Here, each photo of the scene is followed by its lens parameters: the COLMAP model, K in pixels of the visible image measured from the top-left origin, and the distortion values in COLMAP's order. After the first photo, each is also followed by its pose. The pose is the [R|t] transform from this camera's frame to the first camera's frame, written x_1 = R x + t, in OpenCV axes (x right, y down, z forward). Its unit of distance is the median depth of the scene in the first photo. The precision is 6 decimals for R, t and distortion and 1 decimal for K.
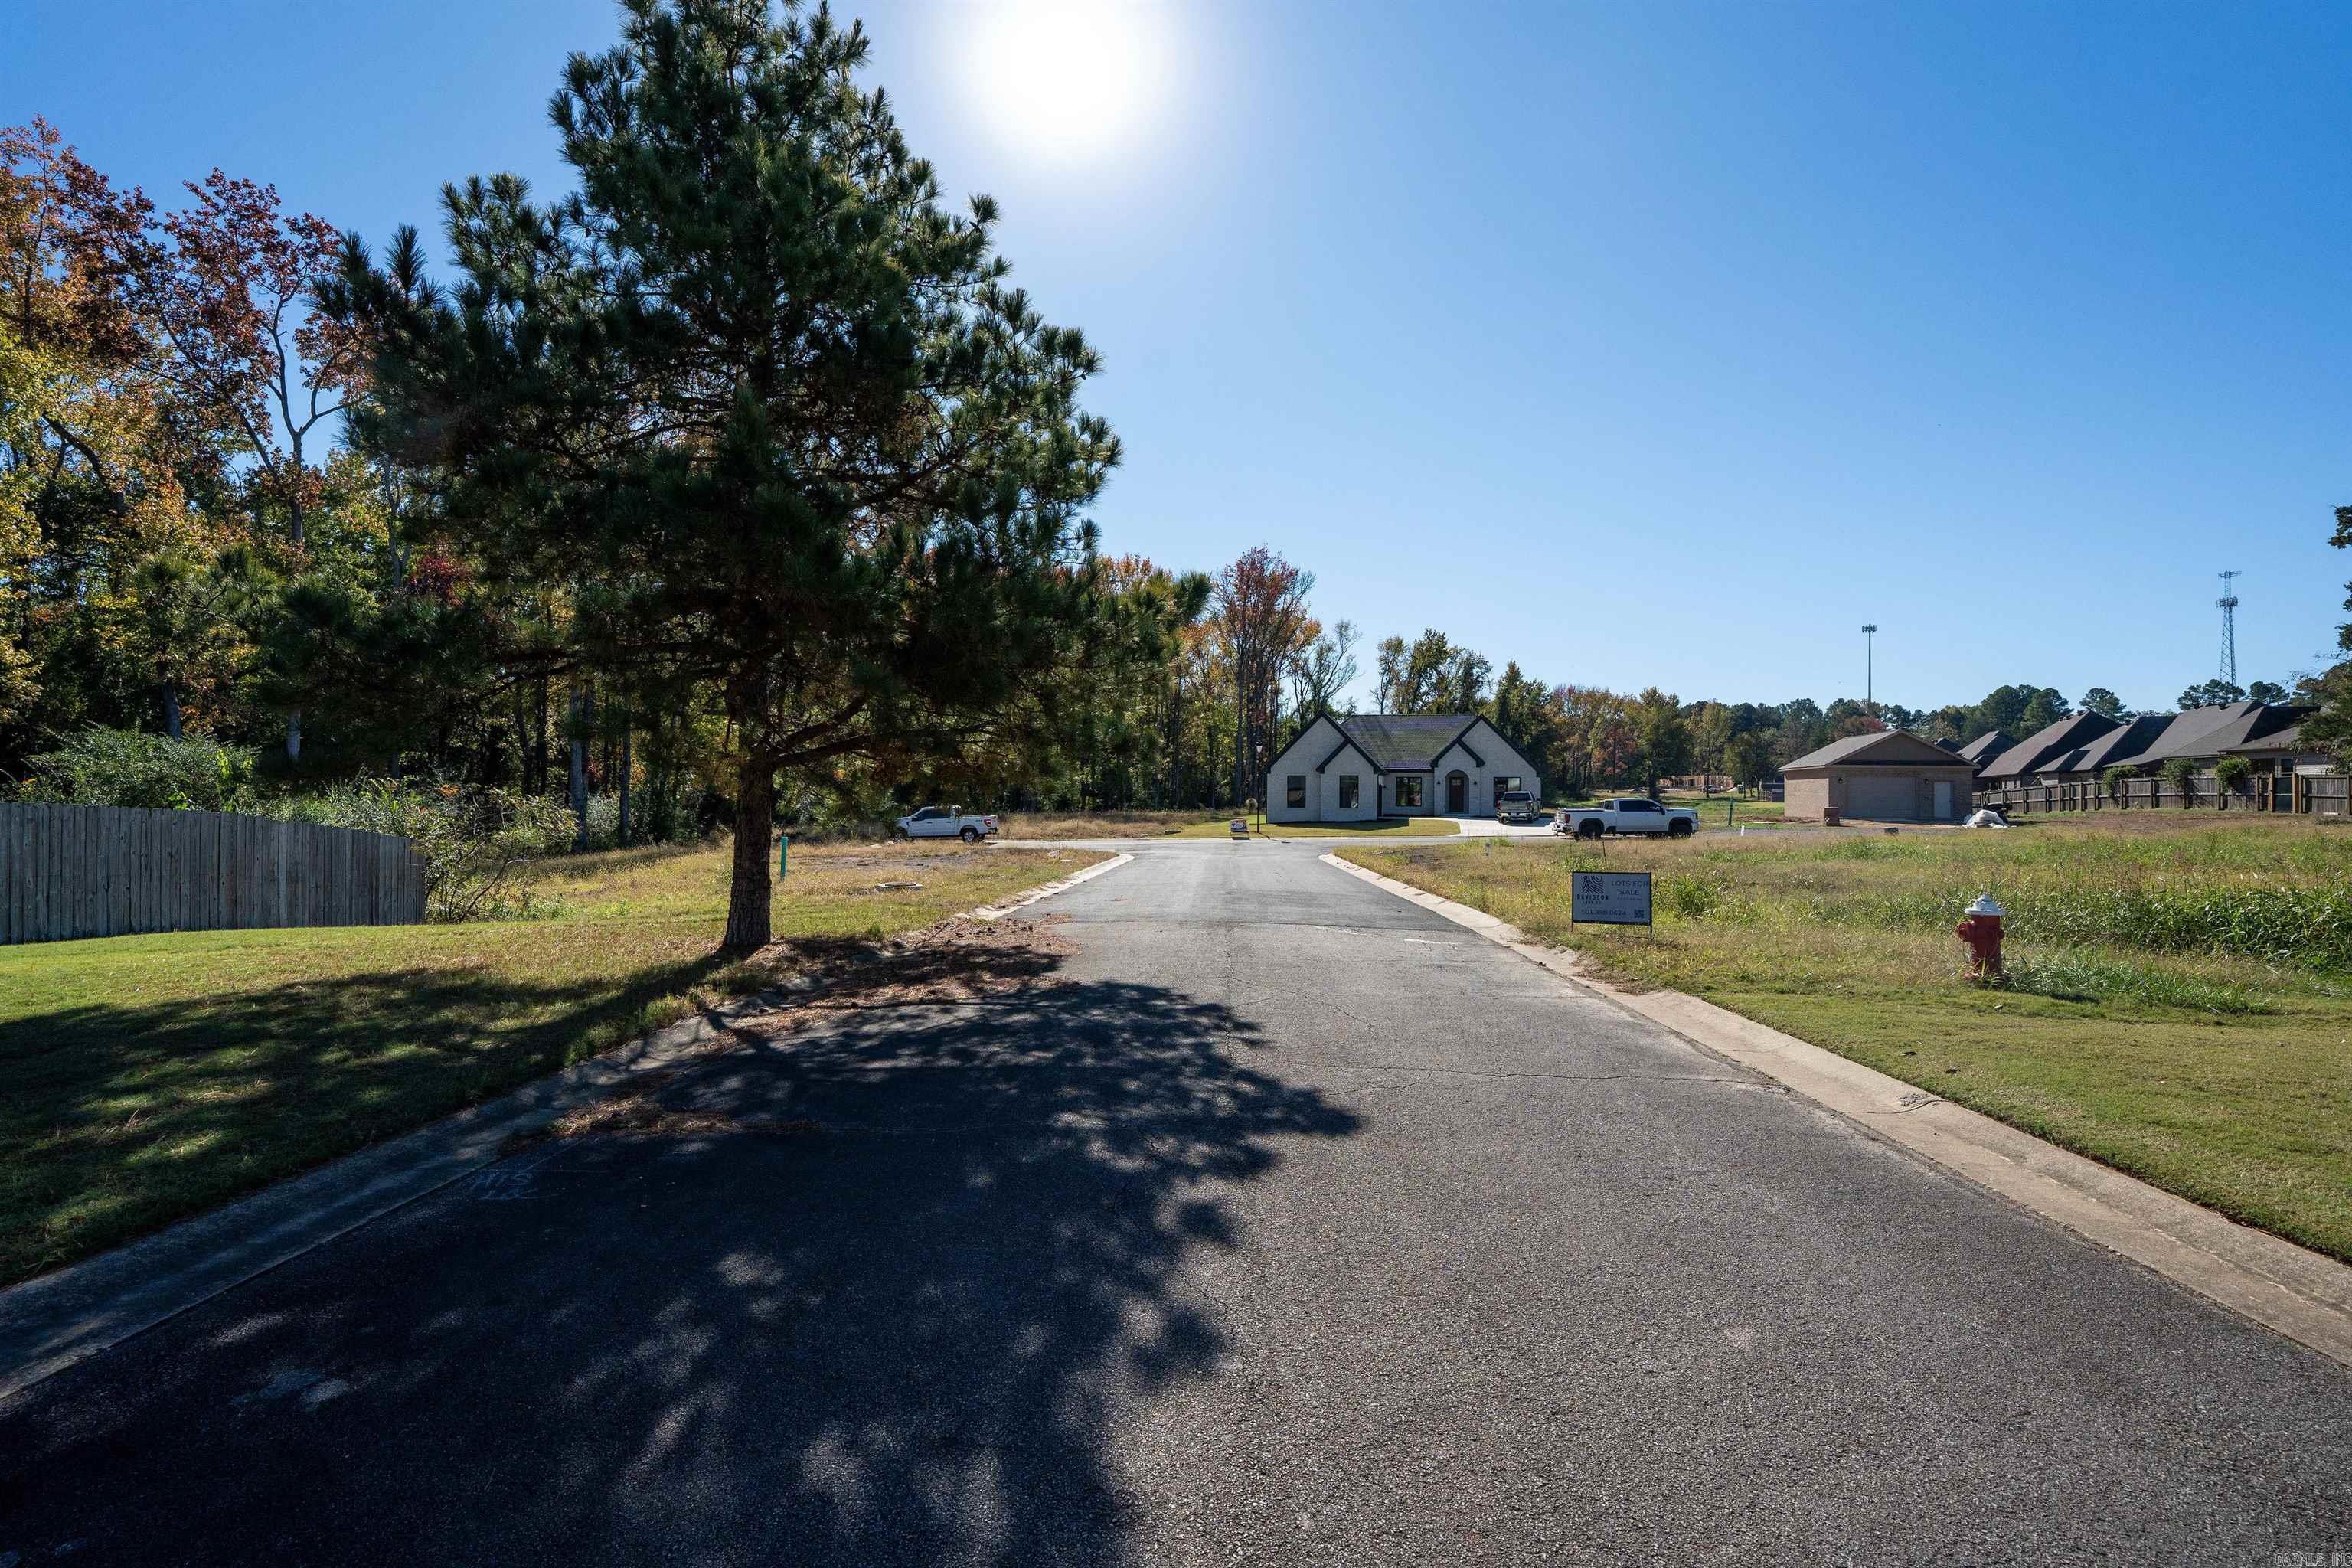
lens RADIAL K [[1083.1, 0, 1176.0], [0, 1083.1, 790.6], [0, 0, 1]] dist [-0.052462, 0.005470]
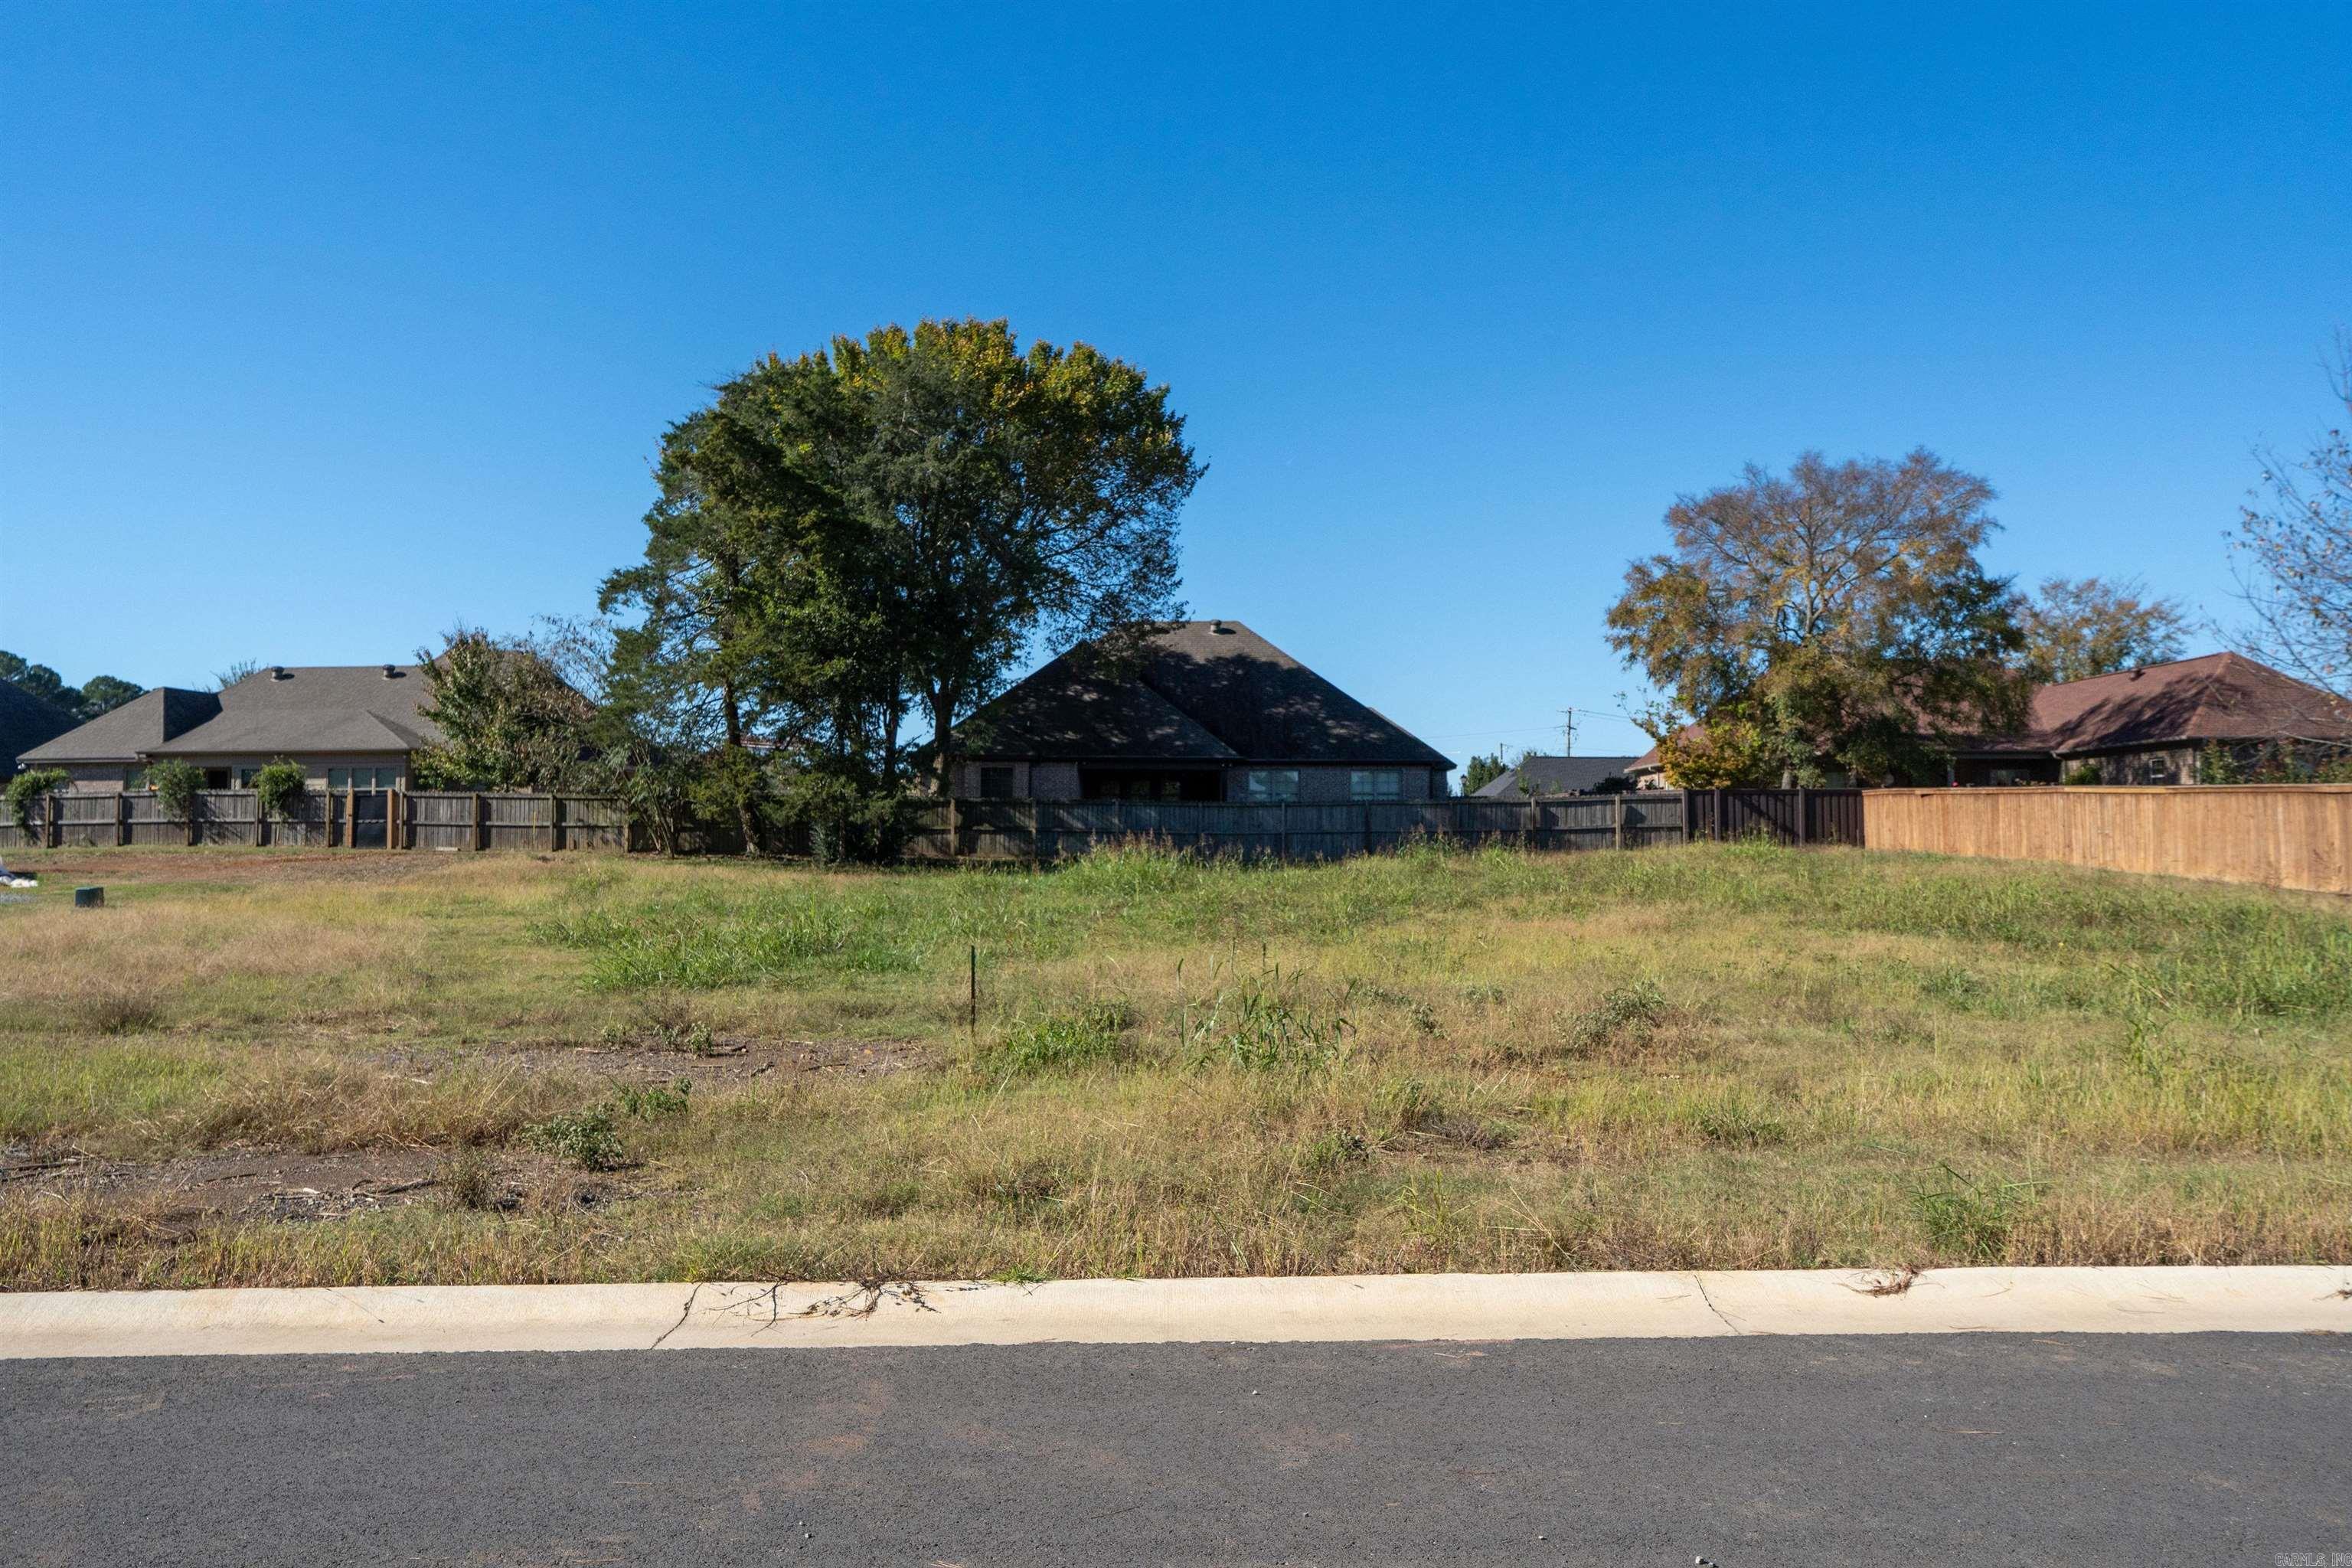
lens RADIAL K [[1708.2, 0, 1173.8], [0, 1708.2, 763.0], [0, 0, 1]] dist [0.011043, 0.007052]
pose [[-0.017829, 0.042264, 0.998947, -0.014461], [-0.006652, 0.999079, -0.042388, 0.008762], [-0.999819, -0.007401, -0.017531, 0.468373]]
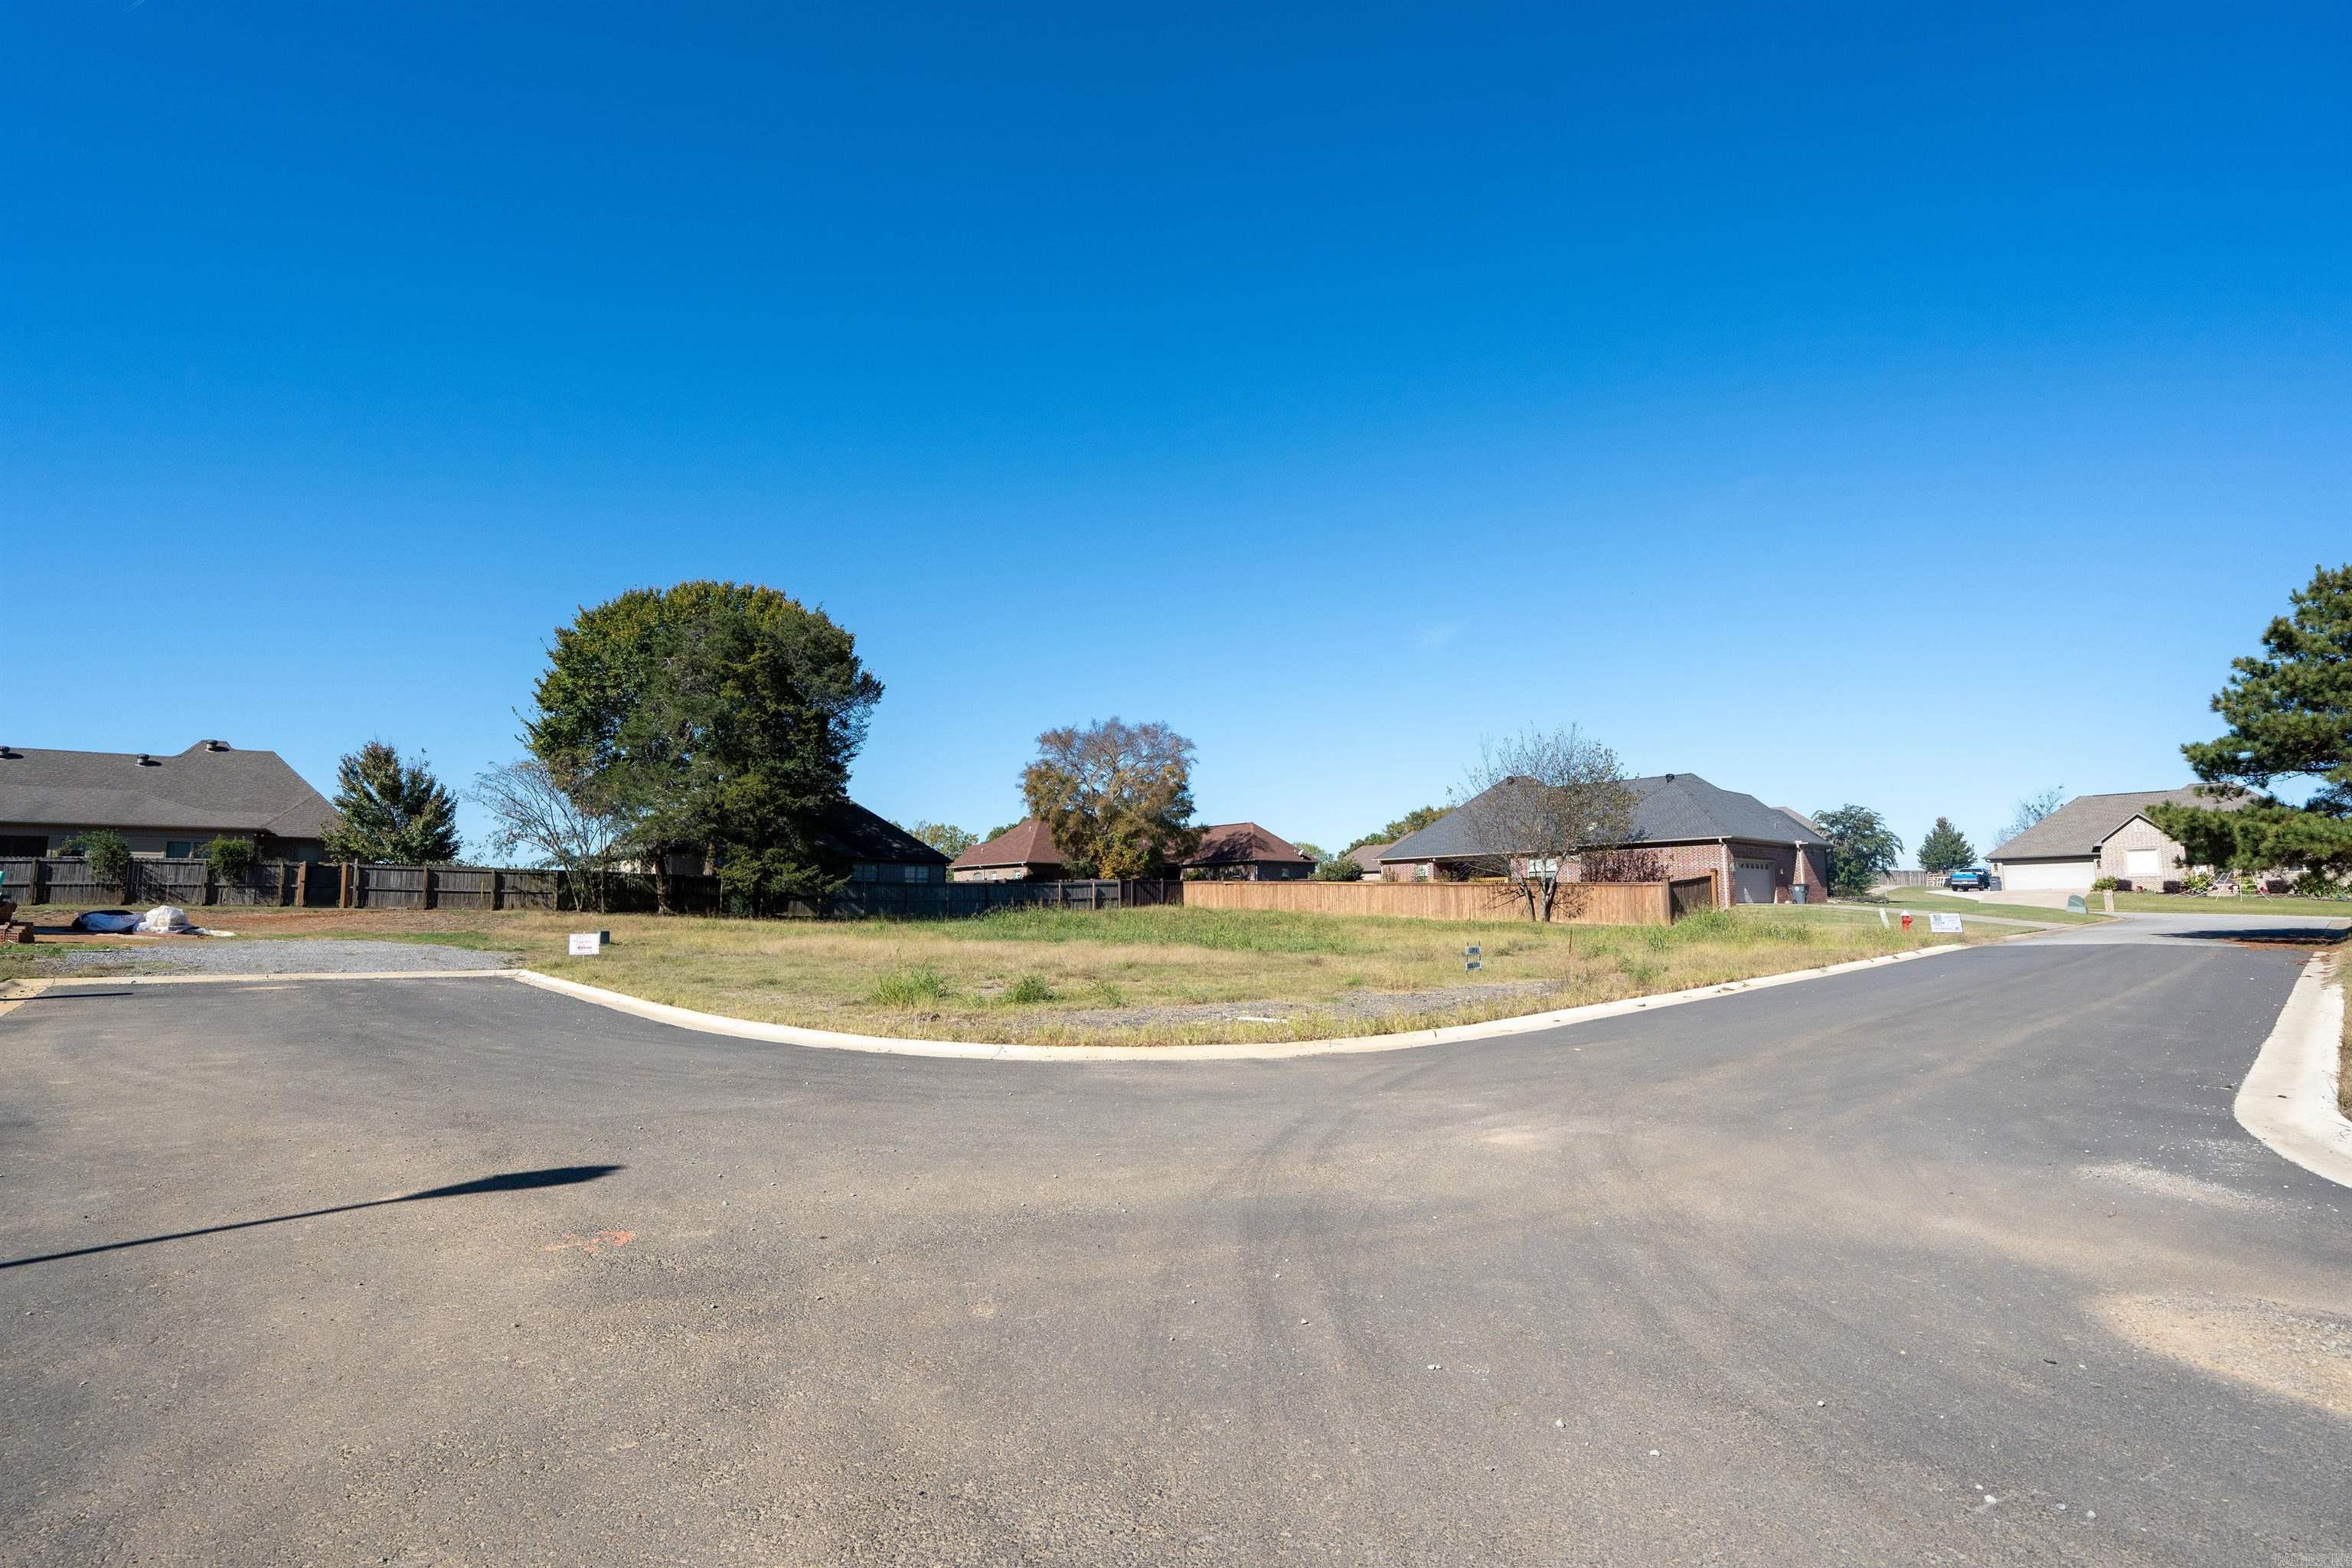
lens RADIAL K [[1083.1, 0, 1151.9], [0, 1083.1, 767.5], [0, 0, 1]] dist [-0.052462, 0.005470]
pose [[-0.671444, 0.094914, 0.734952, -0.022744], [-0.003399, 0.991359, -0.131133, 0.015967], [-0.741047, -0.090546, -0.665320, 0.988838]]
